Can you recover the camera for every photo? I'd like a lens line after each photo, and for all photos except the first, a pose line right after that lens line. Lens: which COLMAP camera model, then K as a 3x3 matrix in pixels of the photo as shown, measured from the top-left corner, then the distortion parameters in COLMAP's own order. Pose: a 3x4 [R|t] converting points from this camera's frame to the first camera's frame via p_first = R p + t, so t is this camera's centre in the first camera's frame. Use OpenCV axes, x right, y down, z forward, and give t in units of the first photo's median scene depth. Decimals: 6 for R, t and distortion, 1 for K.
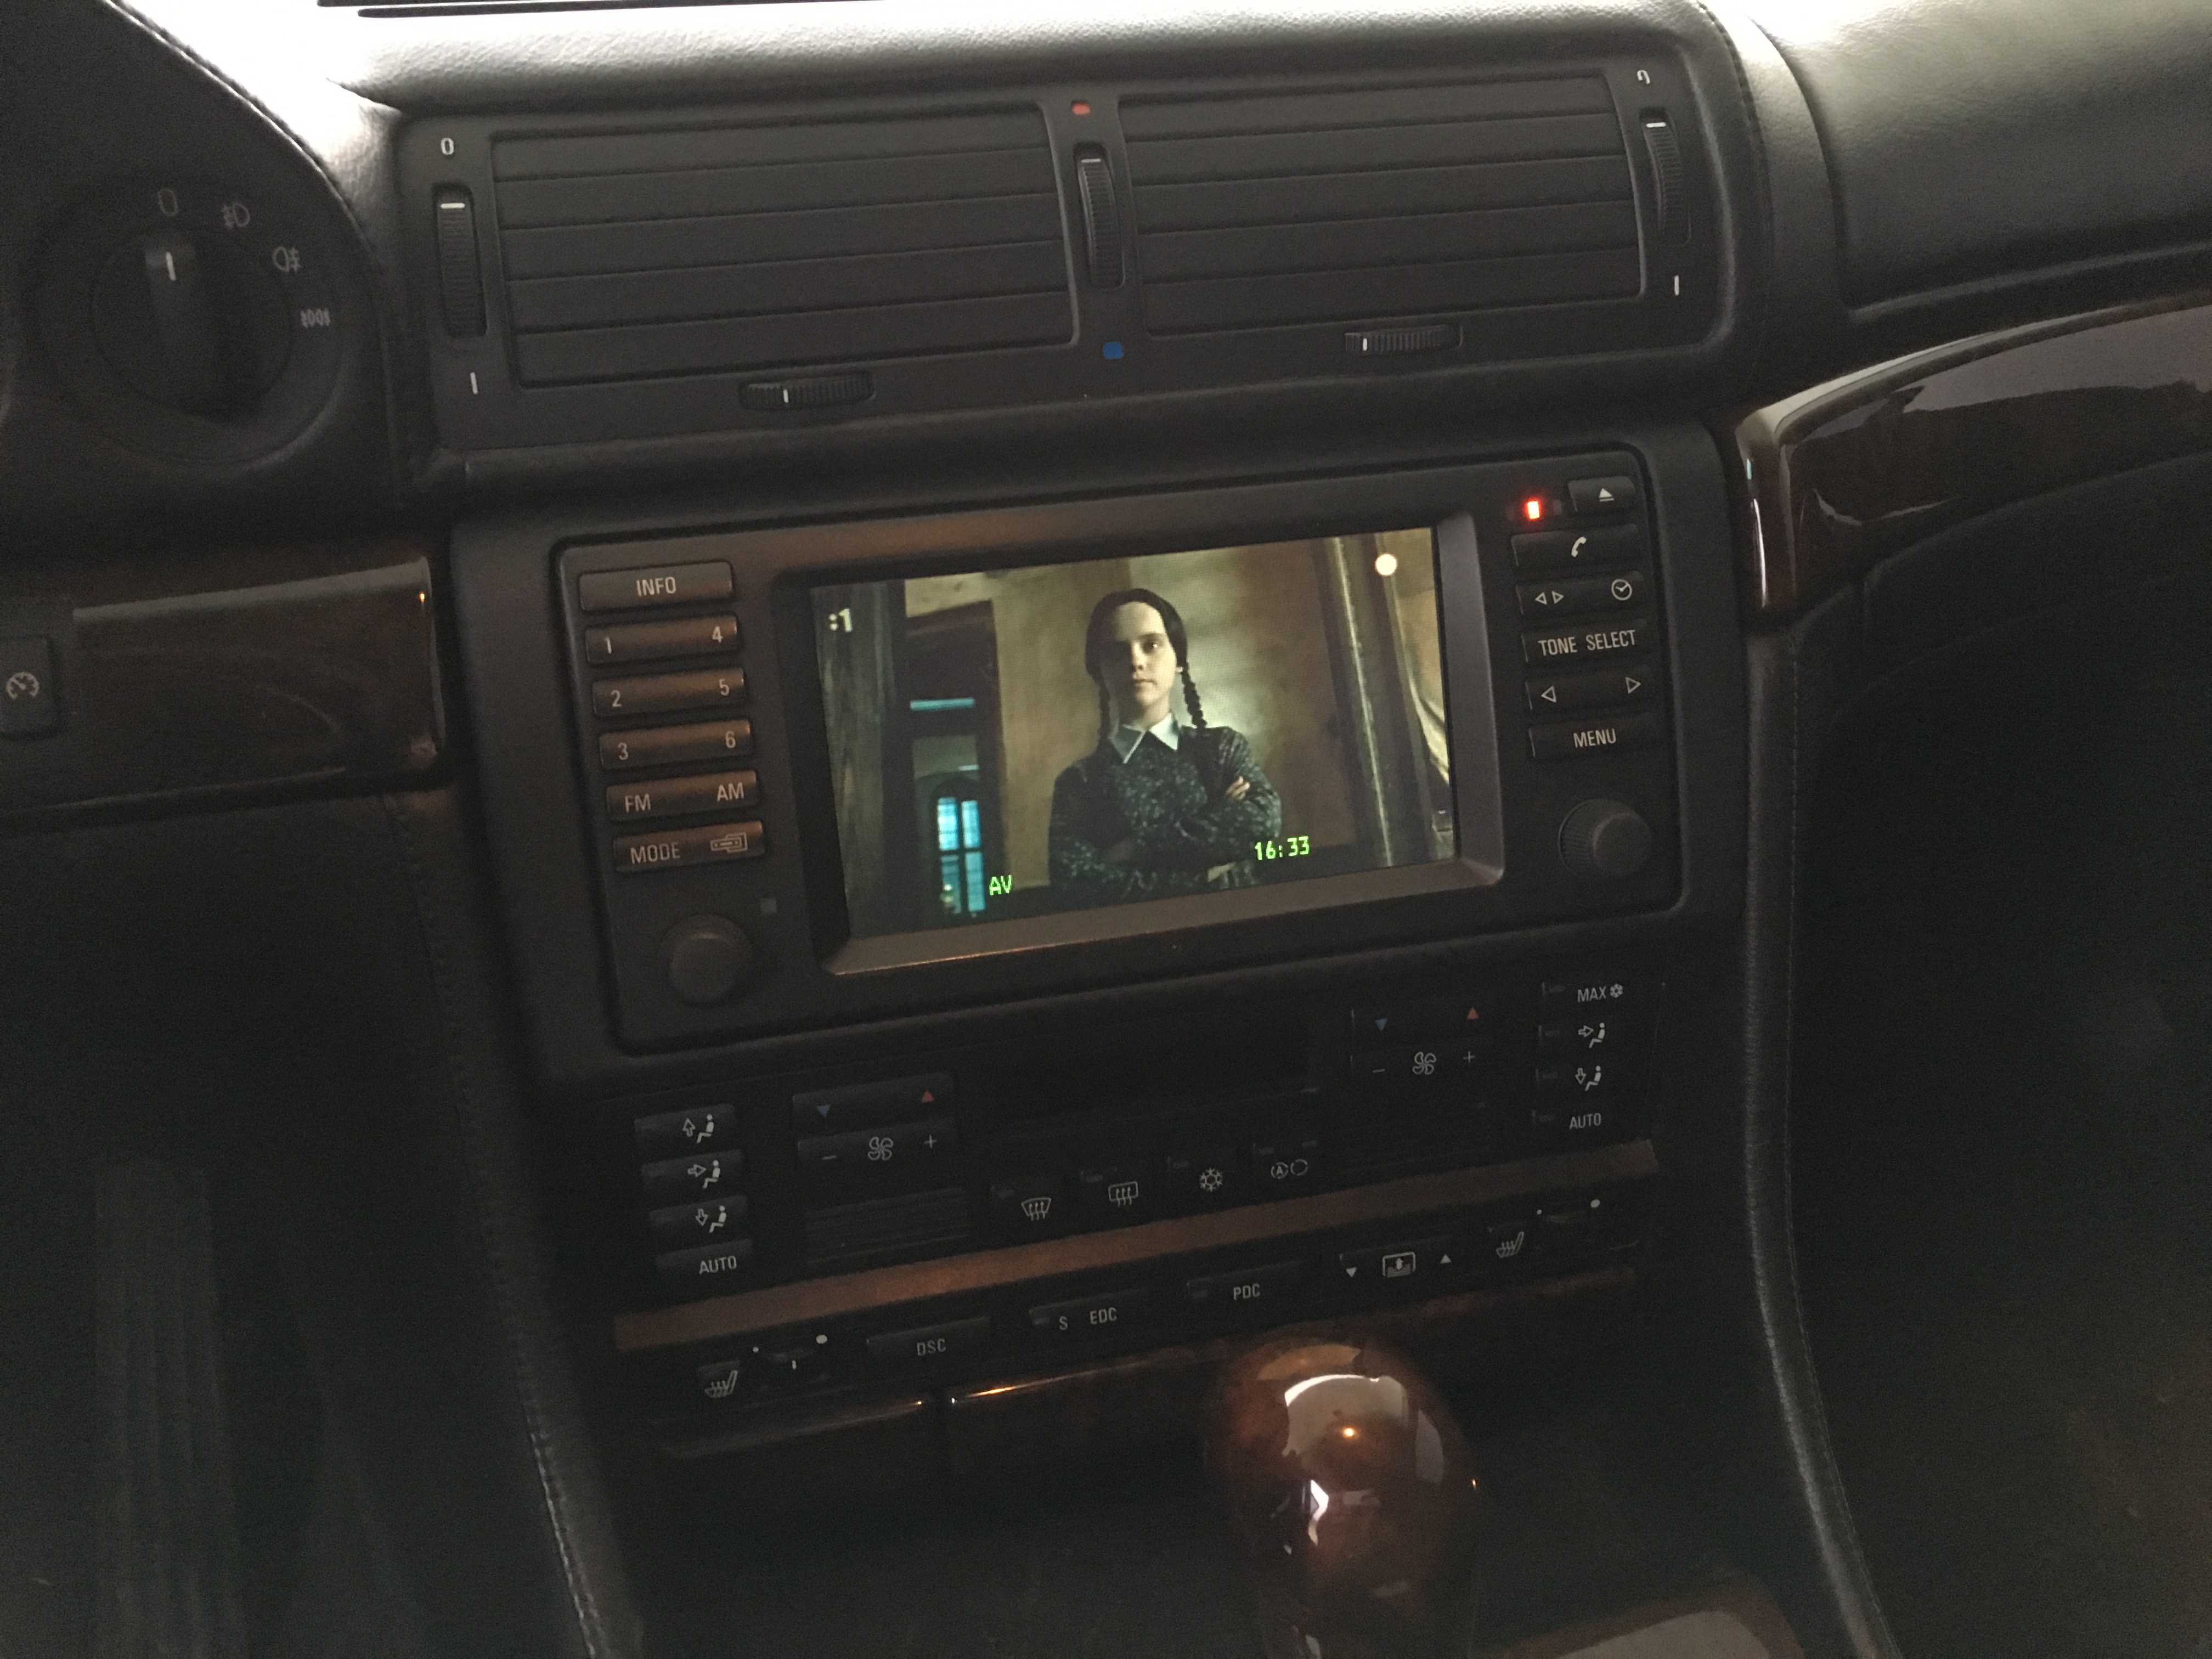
lens RADIAL K [[1885.0, 0, 1108.0], [0, 1885.0, 820.7], [0, 0, 1]] dist [0.057018, -0.046195]
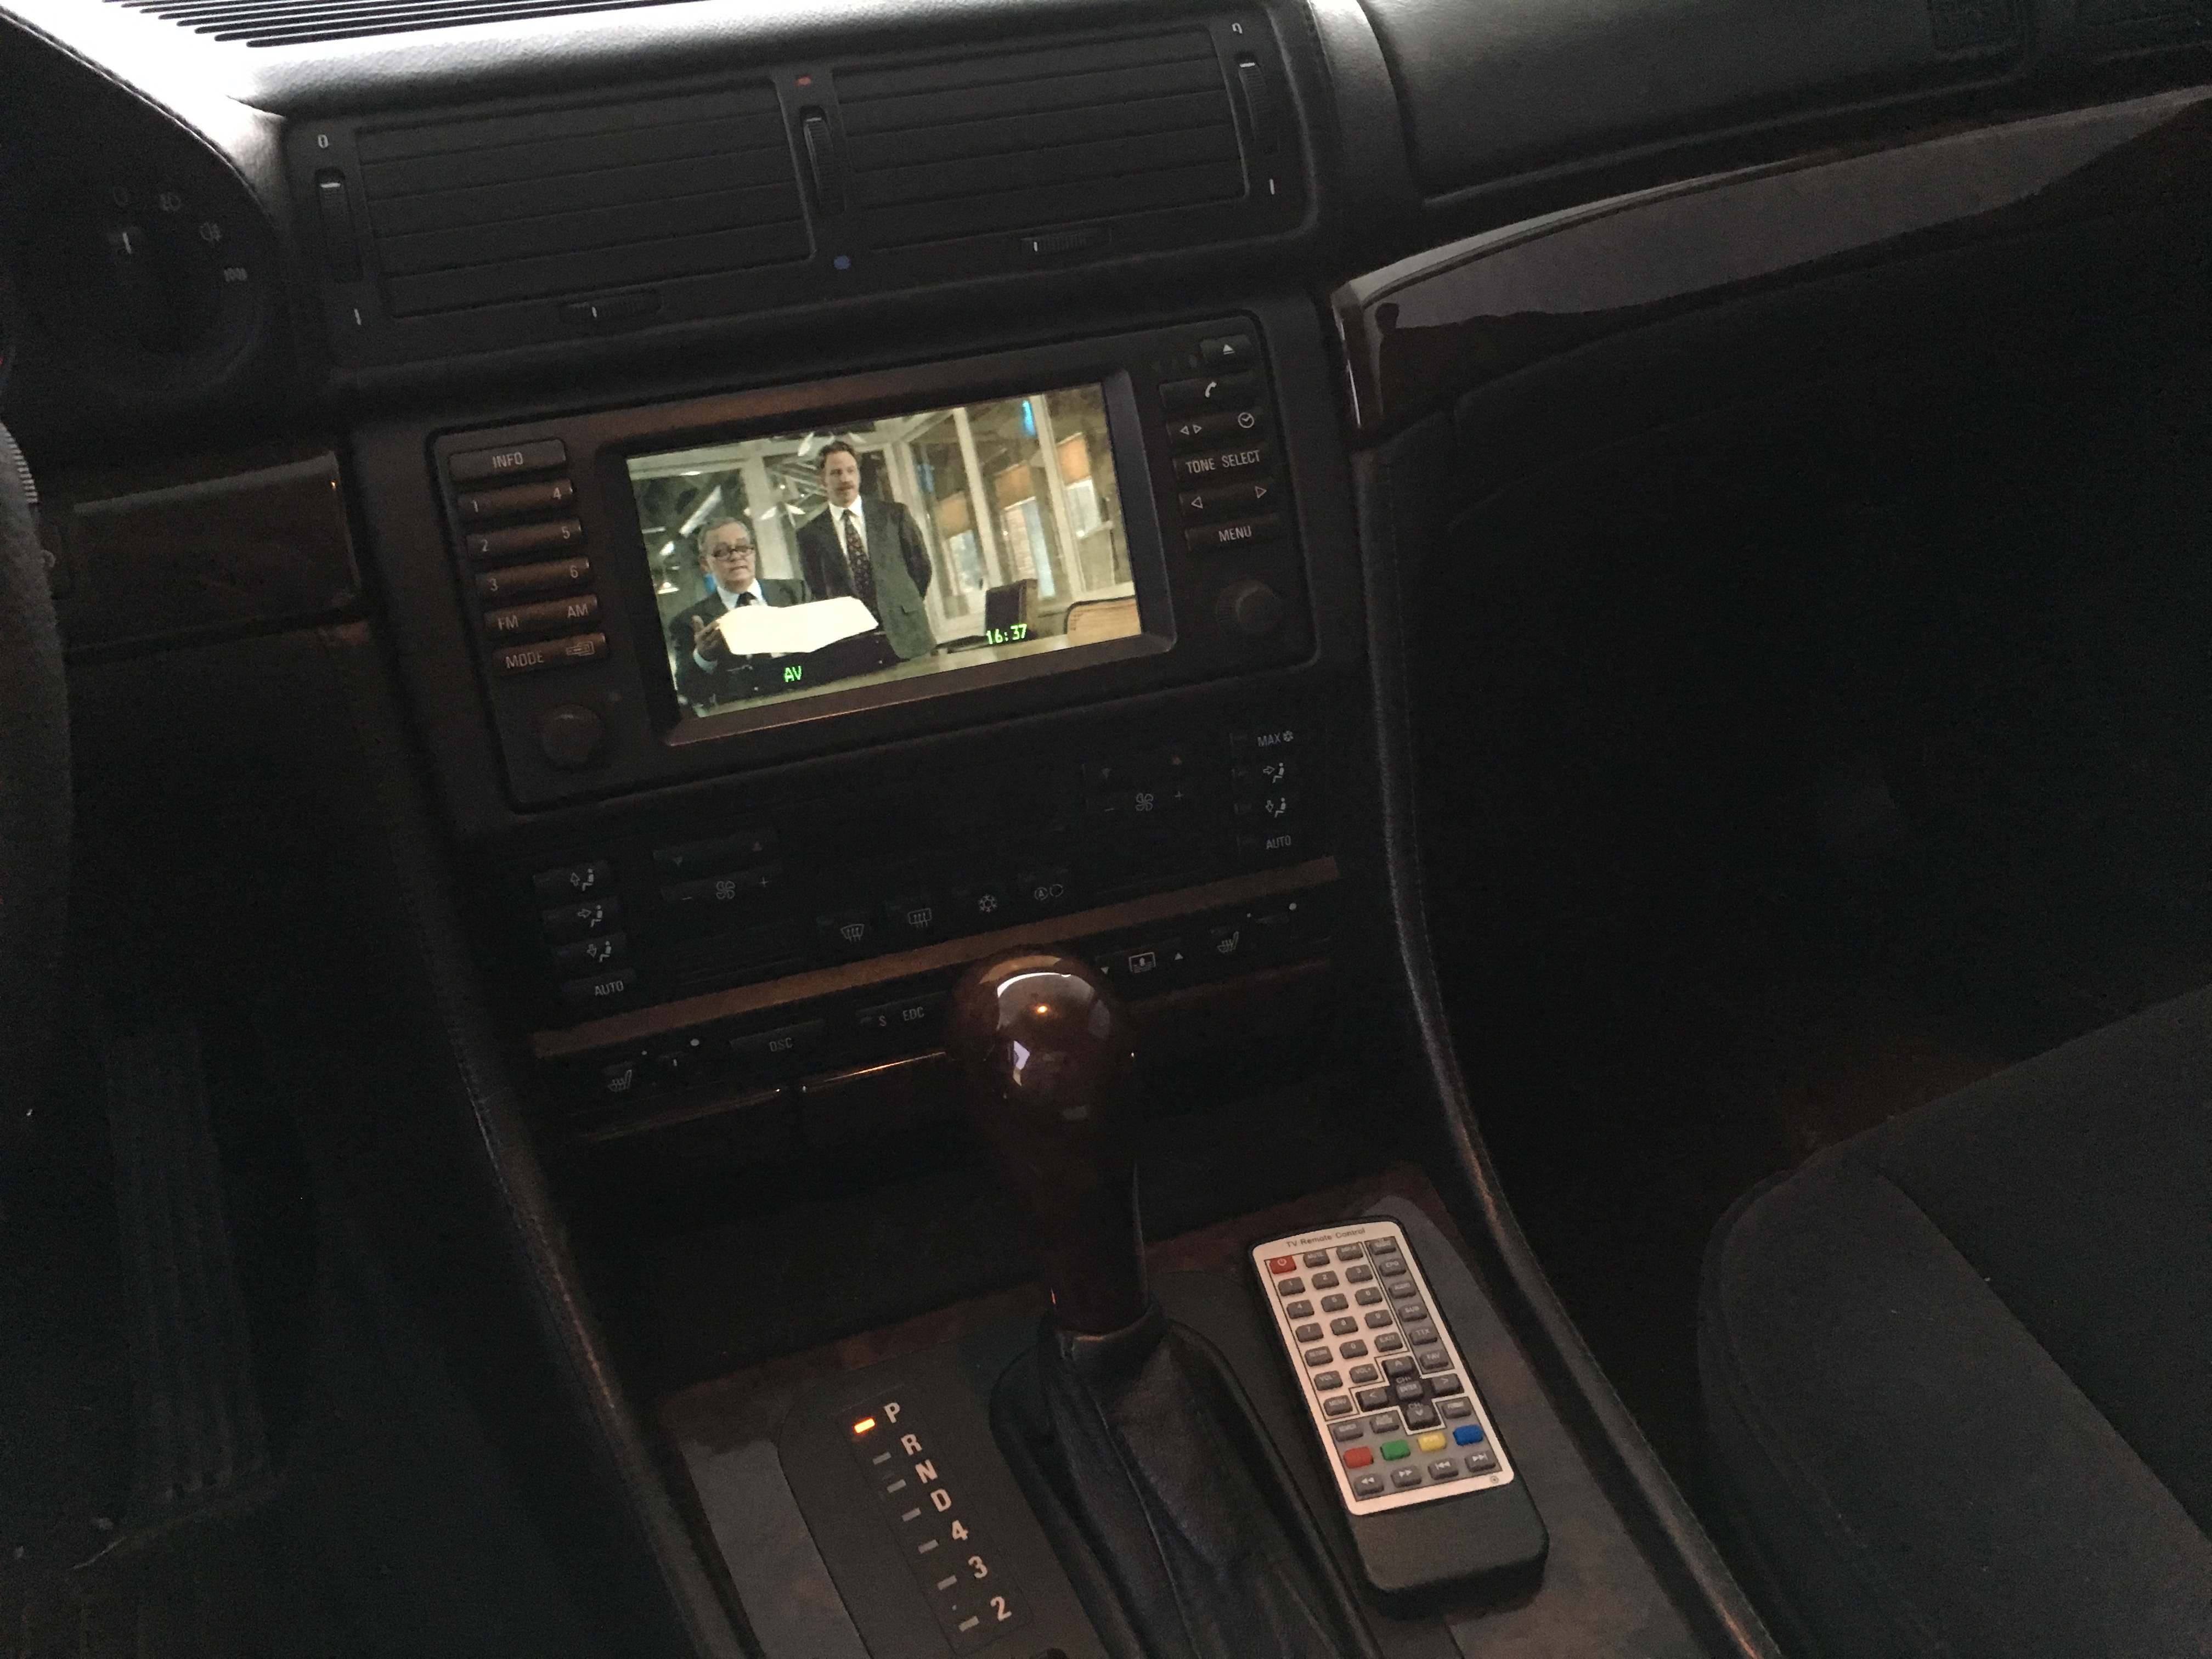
lens RADIAL K [[1885.0, 0, 1108.0], [0, 1885.0, 820.7], [0, 0, 1]] dist [0.057018, -0.046195]
pose [[0.996854, -0.076123, 0.022080, 0.125027], [0.075577, 0.996837, 0.024576, 0.119194], [-0.023881, -0.022830, 0.999454, -0.331863]]
